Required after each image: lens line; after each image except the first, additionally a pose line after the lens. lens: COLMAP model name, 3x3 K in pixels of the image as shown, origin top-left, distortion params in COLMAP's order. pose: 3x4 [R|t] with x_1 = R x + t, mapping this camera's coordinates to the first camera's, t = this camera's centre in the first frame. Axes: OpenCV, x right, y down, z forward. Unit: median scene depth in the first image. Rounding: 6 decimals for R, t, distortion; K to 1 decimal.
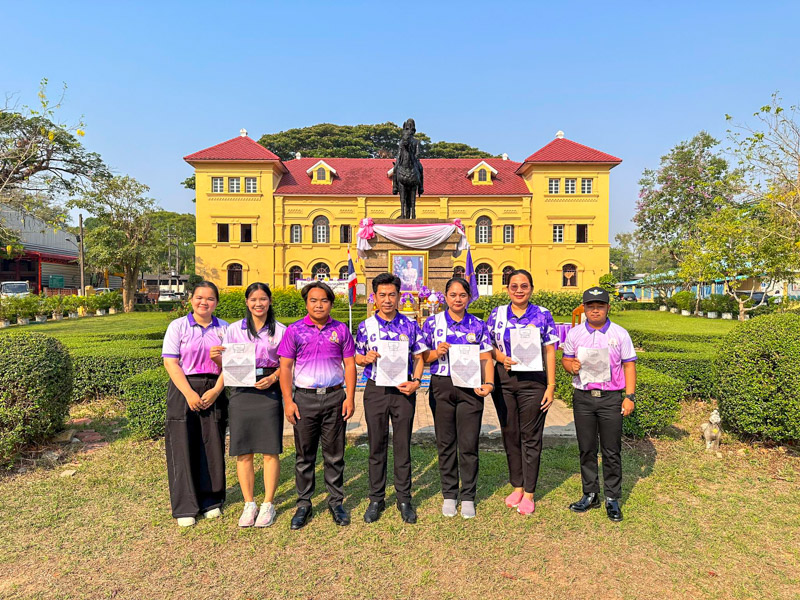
lens RADIAL K [[545.6, 0, 400.0], [0, 545.6, 300.0], [0, 0, 1]] dist [0.118087, -0.200341]
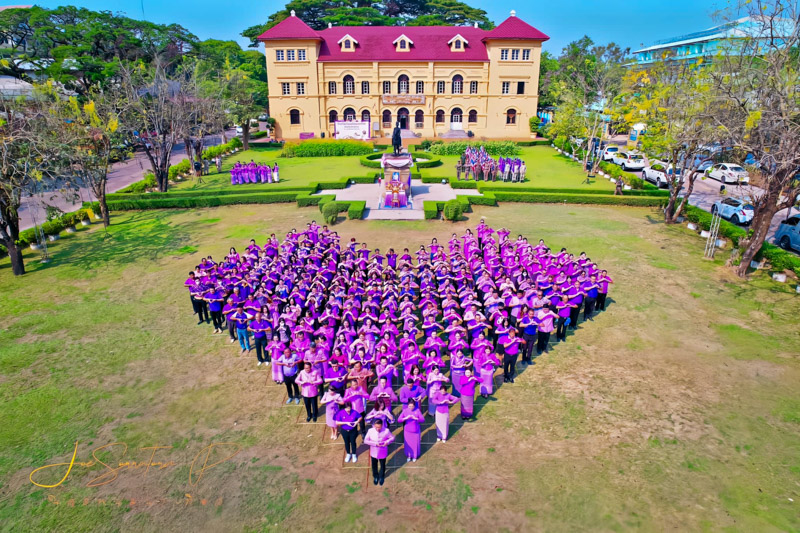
lens RADIAL K [[873.8, 0, 400.0], [0, 873.8, 266.5], [0, 0, 1]] dist [0.066231, 0.038153]
pose [[0.999699, 0.000476, -0.024535, 0.055200], [0.006772, 0.955632, 0.294487, -0.359624], [0.023586, -0.294564, 0.955341, -1.438373]]
